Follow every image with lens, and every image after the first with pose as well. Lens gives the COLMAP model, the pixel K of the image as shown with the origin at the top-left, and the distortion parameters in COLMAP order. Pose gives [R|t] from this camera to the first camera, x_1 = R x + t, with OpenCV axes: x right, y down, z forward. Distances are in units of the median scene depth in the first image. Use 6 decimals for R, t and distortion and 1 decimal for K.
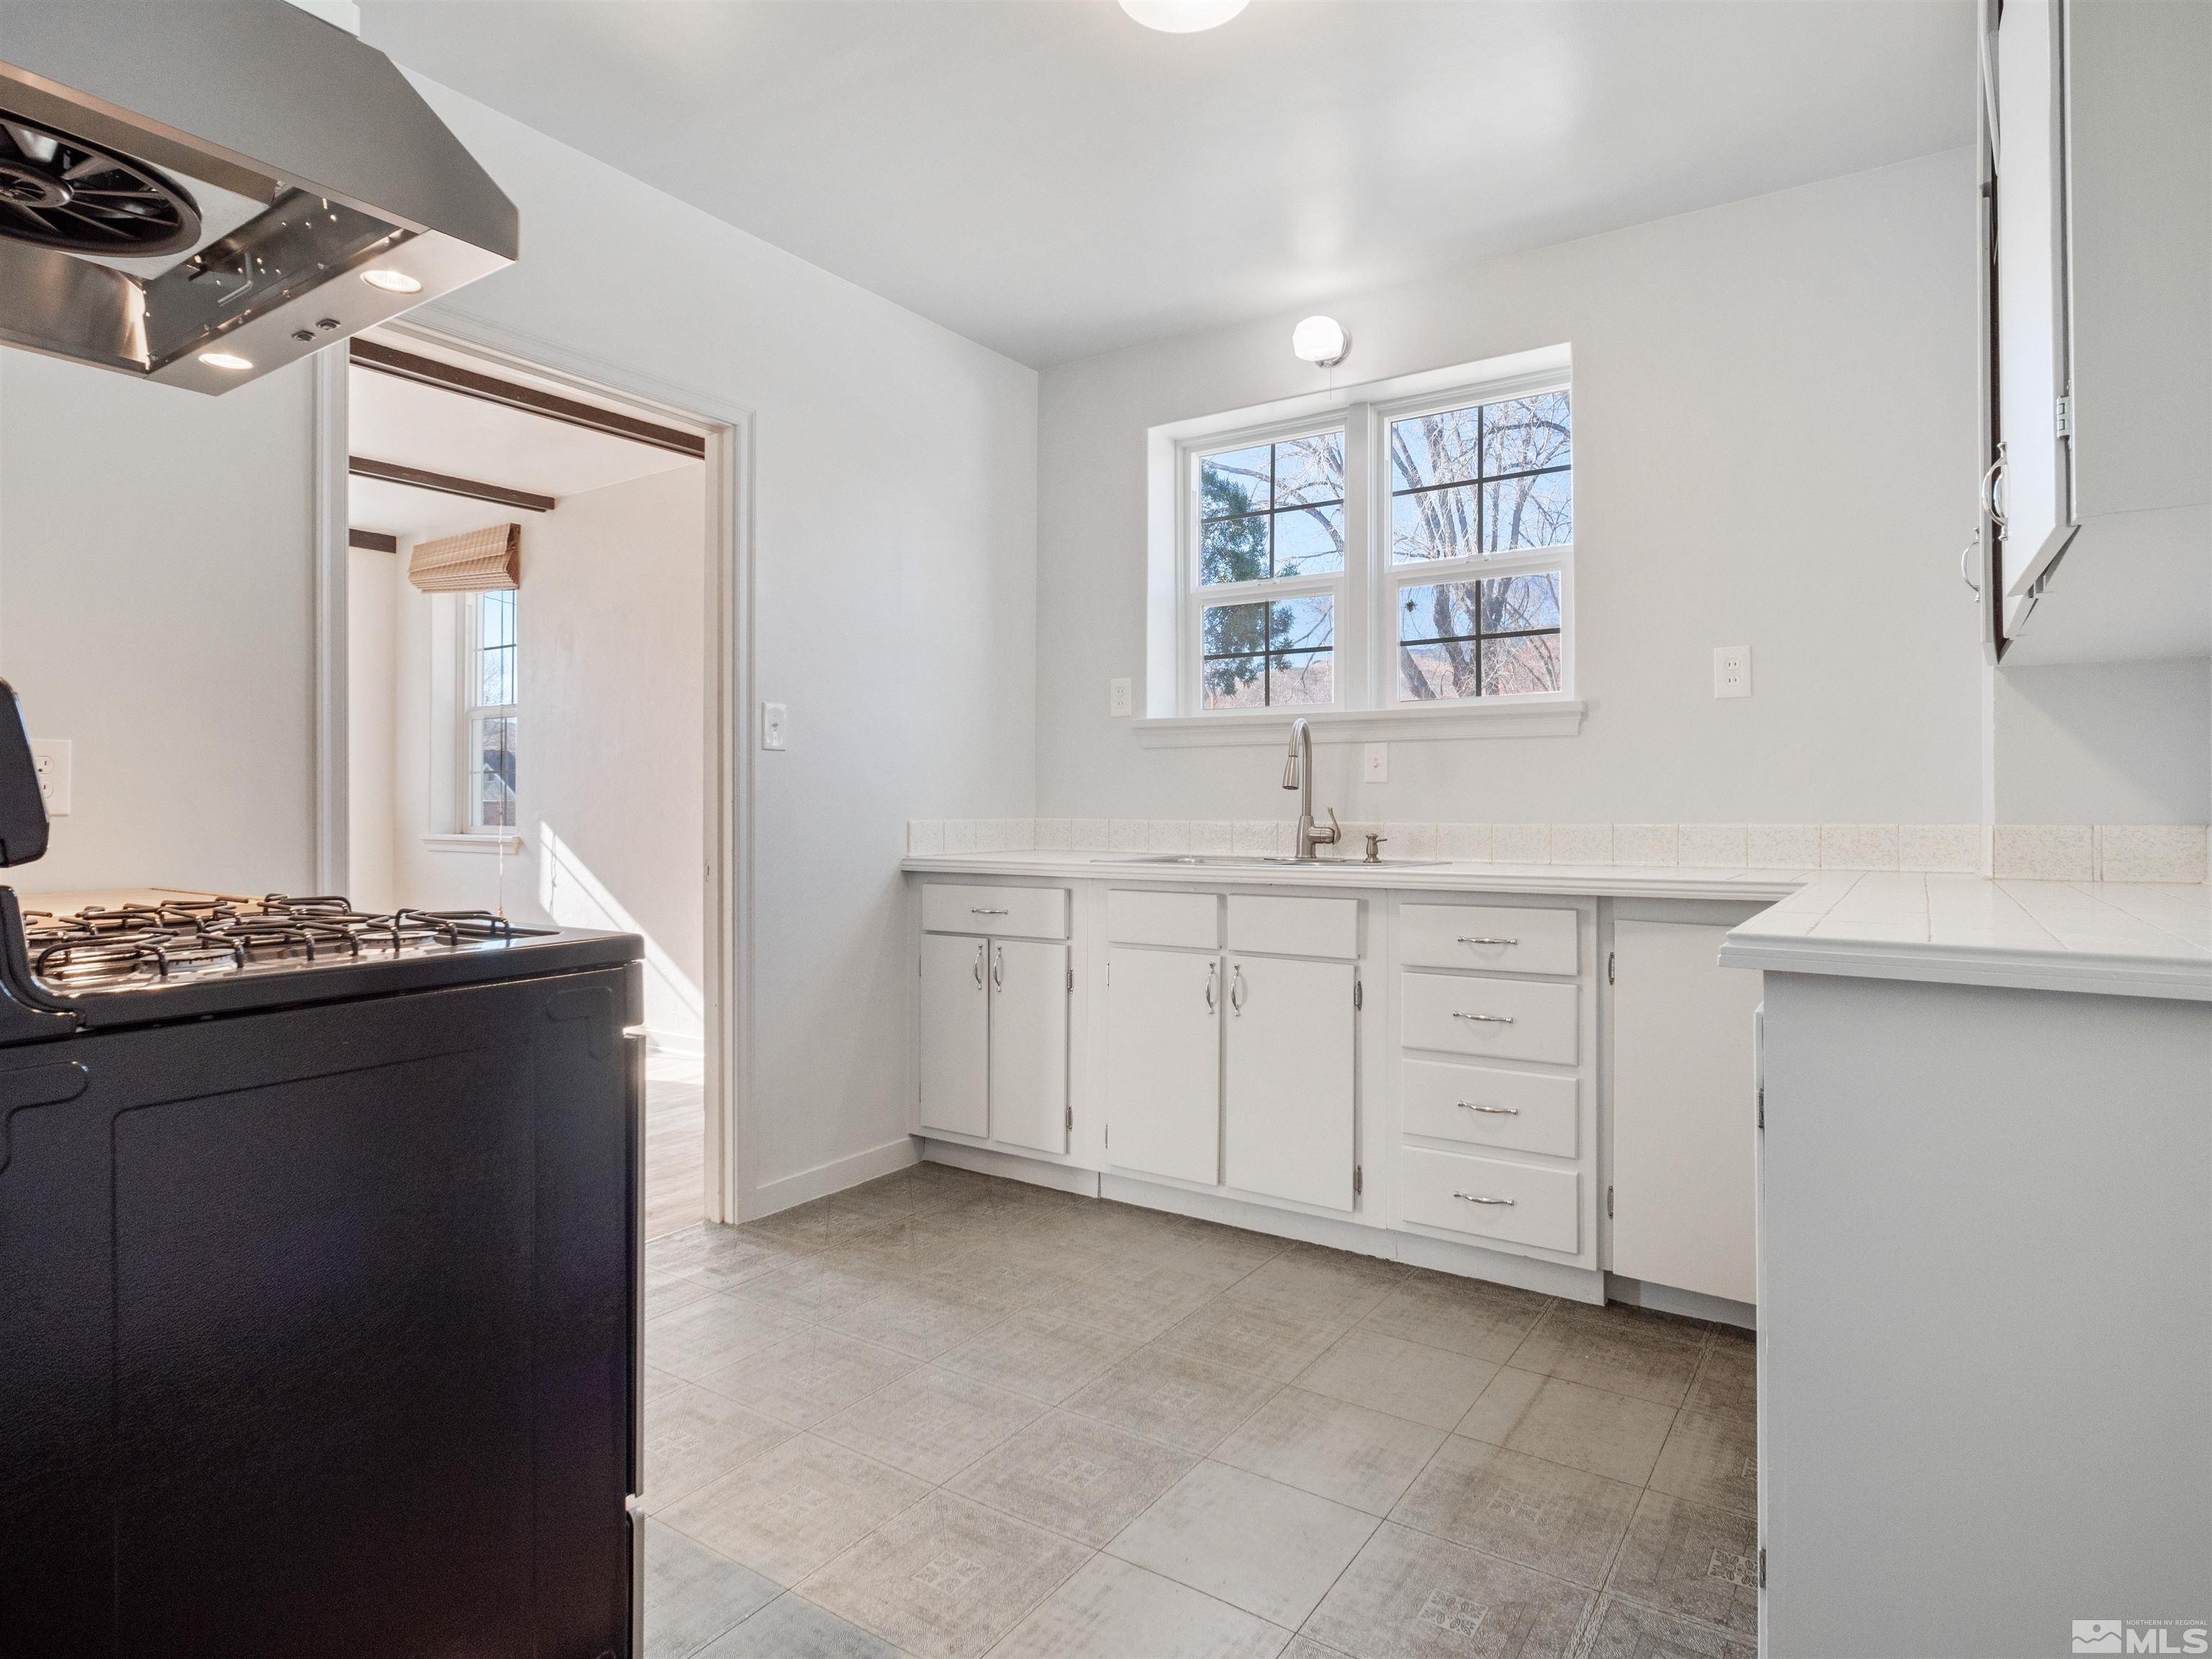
lens RADIAL K [[1229.3, 0, 1088.8], [0, 1229.3, 821.7], [0, 0, 1]] dist [-0.002073, -0.001674]
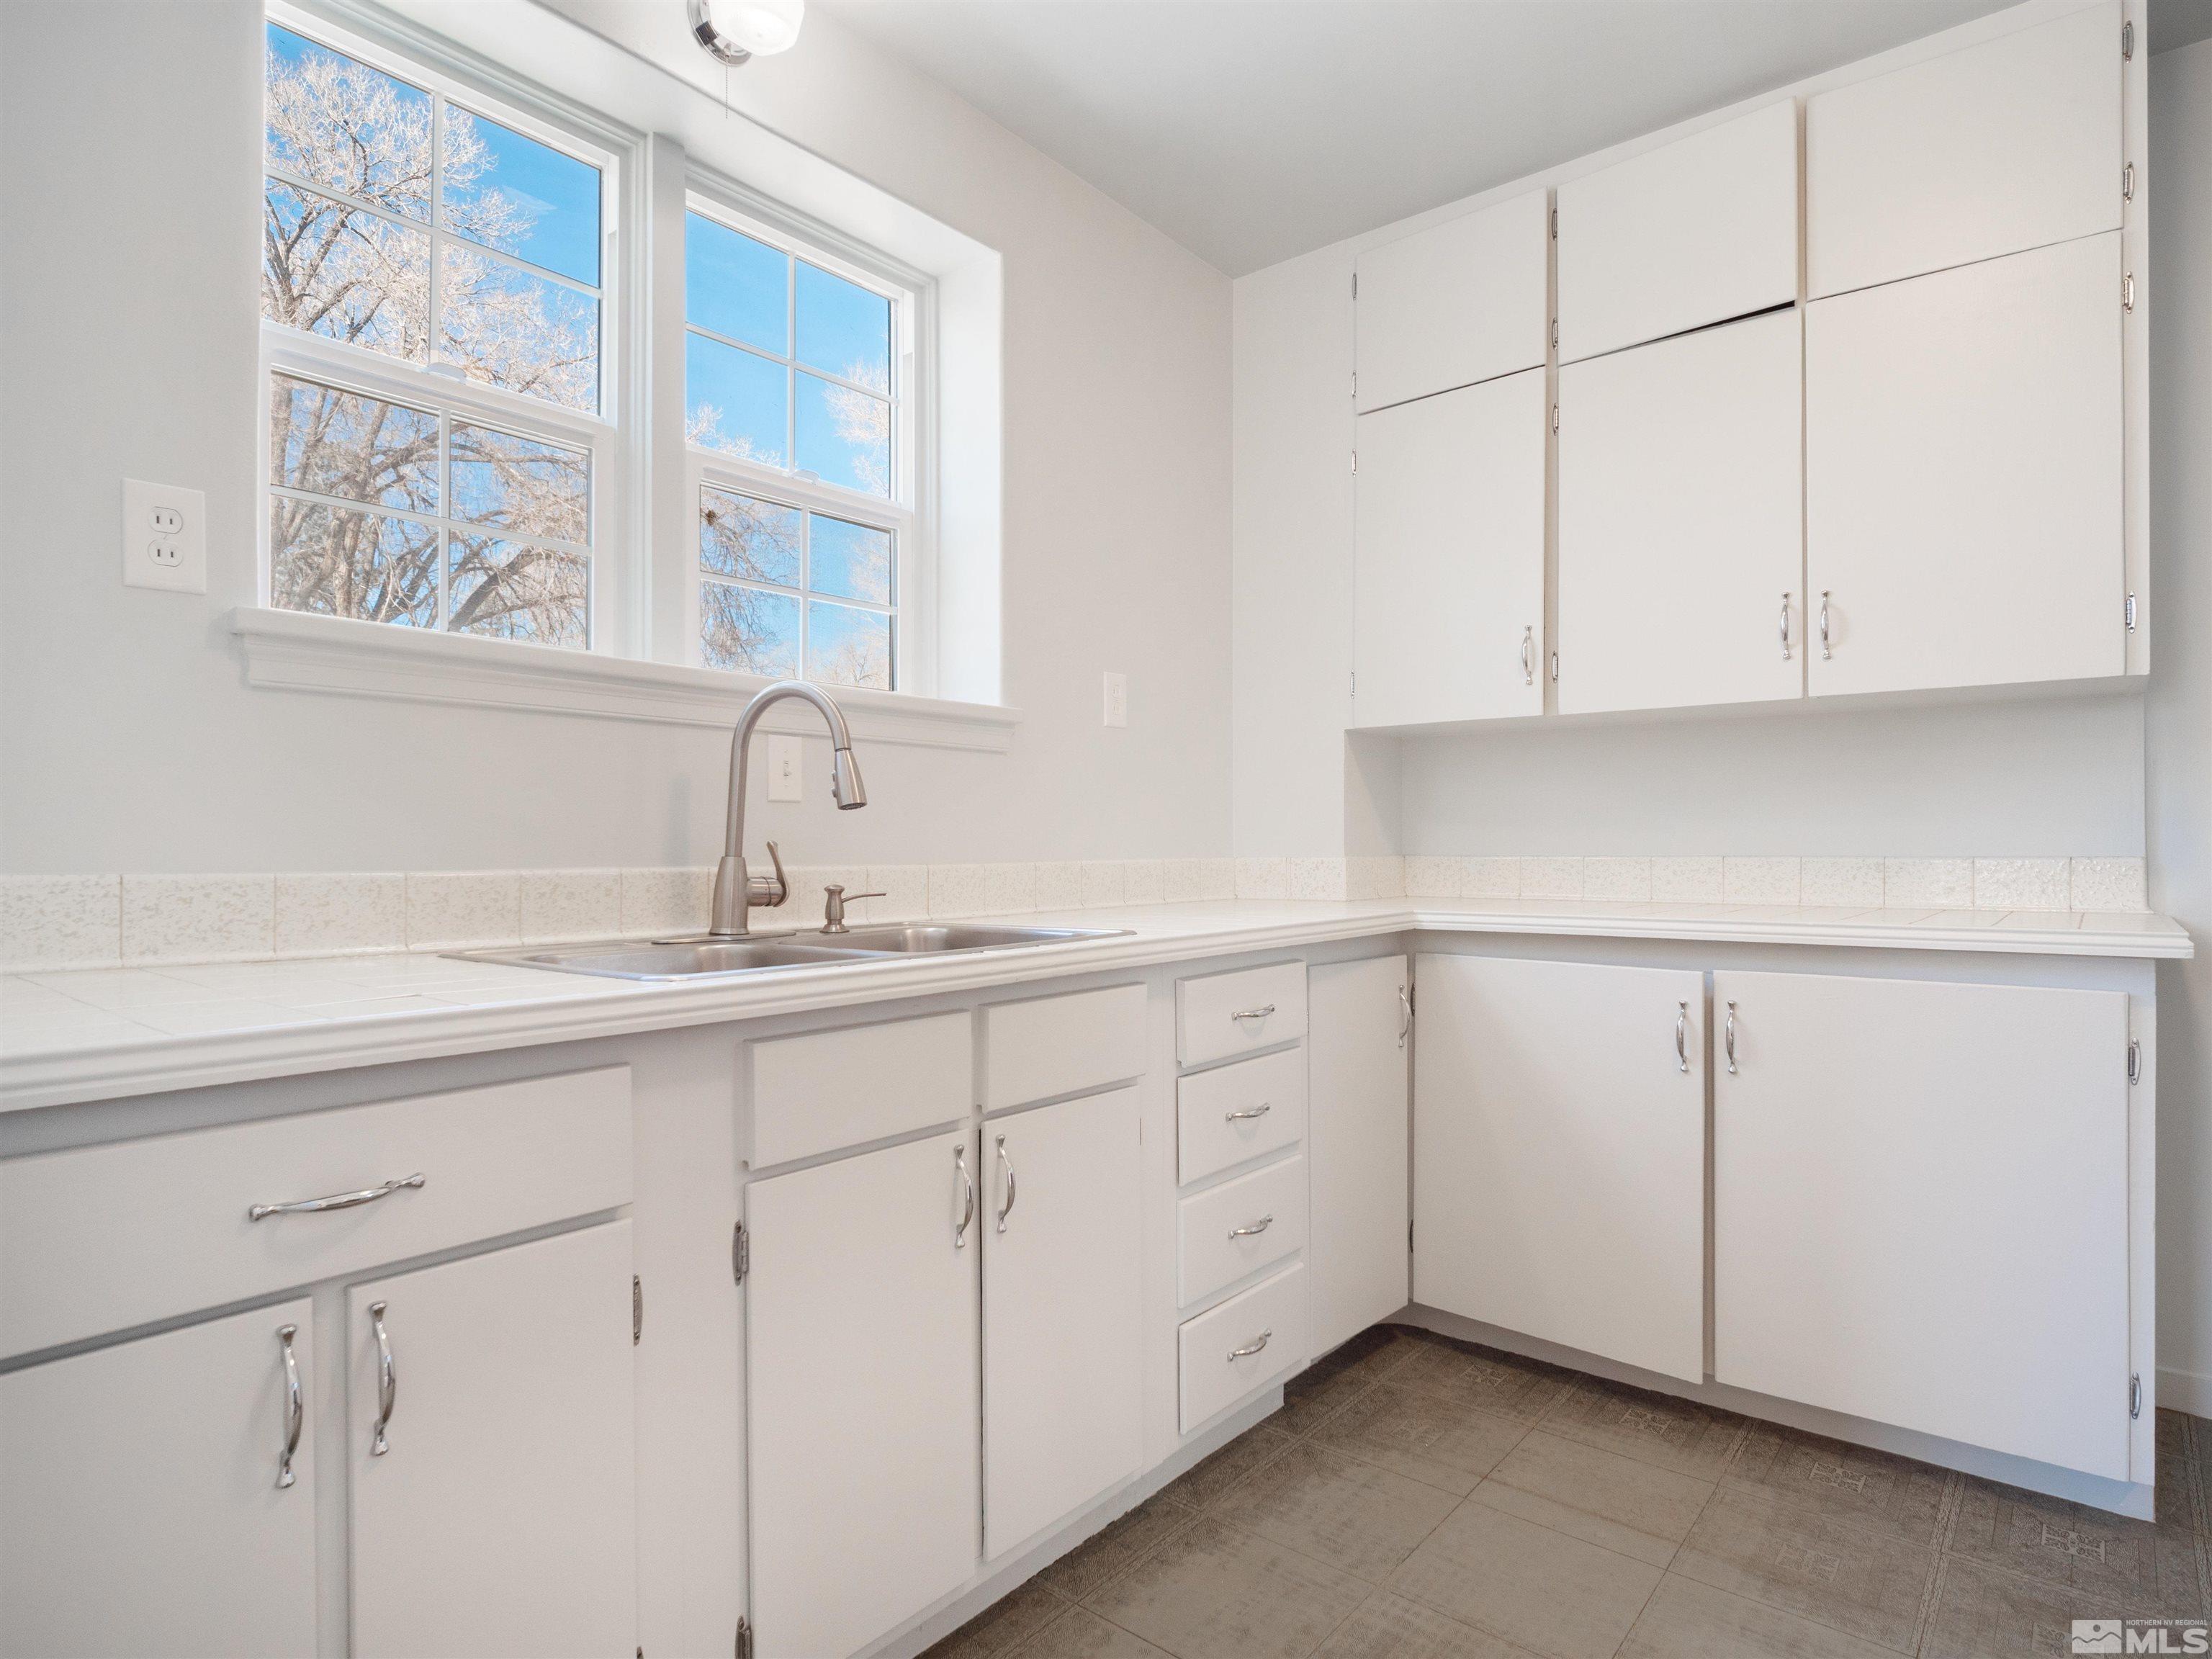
lens RADIAL K [[1226.0, 0, 1096.4], [0, 1226.0, 850.5], [0, 0, 1]] dist [0.000021, -0.000427]
pose [[0.082618, -0.005278, 0.996567, -0.404619], [0.010441, 0.999936, 0.004430, -0.009782], [-0.996527, 0.010039, 0.082668, 0.905481]]
